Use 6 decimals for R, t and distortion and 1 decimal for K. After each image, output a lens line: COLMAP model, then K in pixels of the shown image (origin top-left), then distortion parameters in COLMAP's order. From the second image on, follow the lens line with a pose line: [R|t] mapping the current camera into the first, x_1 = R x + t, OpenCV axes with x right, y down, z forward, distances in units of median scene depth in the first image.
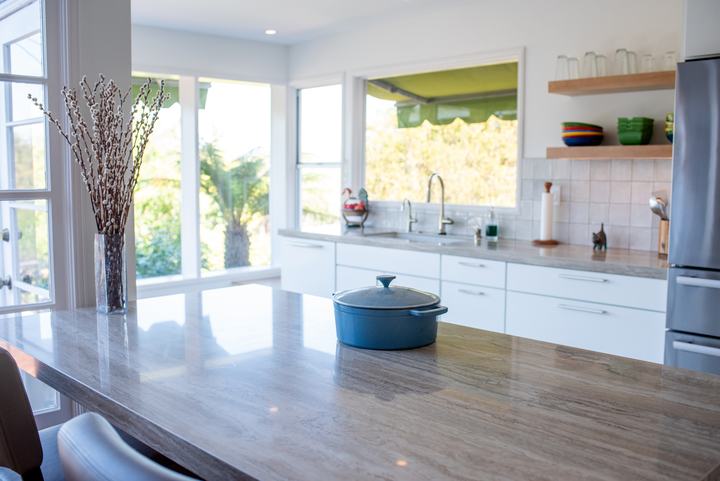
lens RADIAL K [[709.3, 0, 360.0], [0, 709.3, 240.5], [0, 0, 1]] dist [-0.070332, 0.015978]
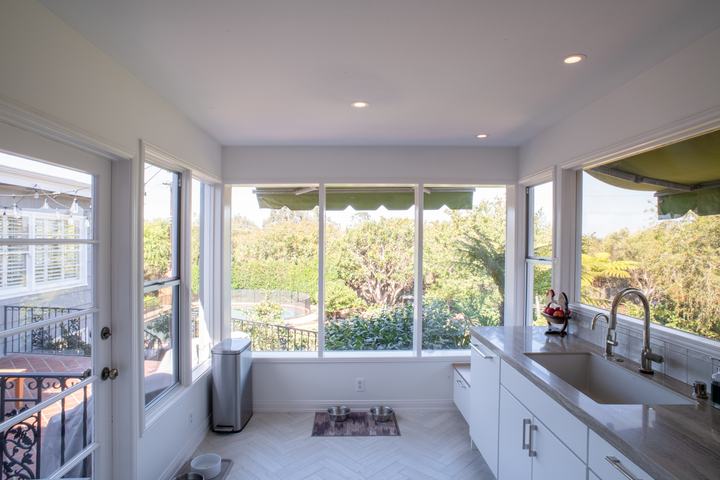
lens RADIAL K [[412.7, 0, 363.1], [0, 412.7, 237.7], [0, 0, 1]] dist [-0.101573, 0.067018]
pose [[0.728649, 0.000305, -0.684887, 0.158866], [-0.072239, 0.994456, -0.076411, -0.081174], [0.681067, 0.105152, 0.724632, 0.437597]]
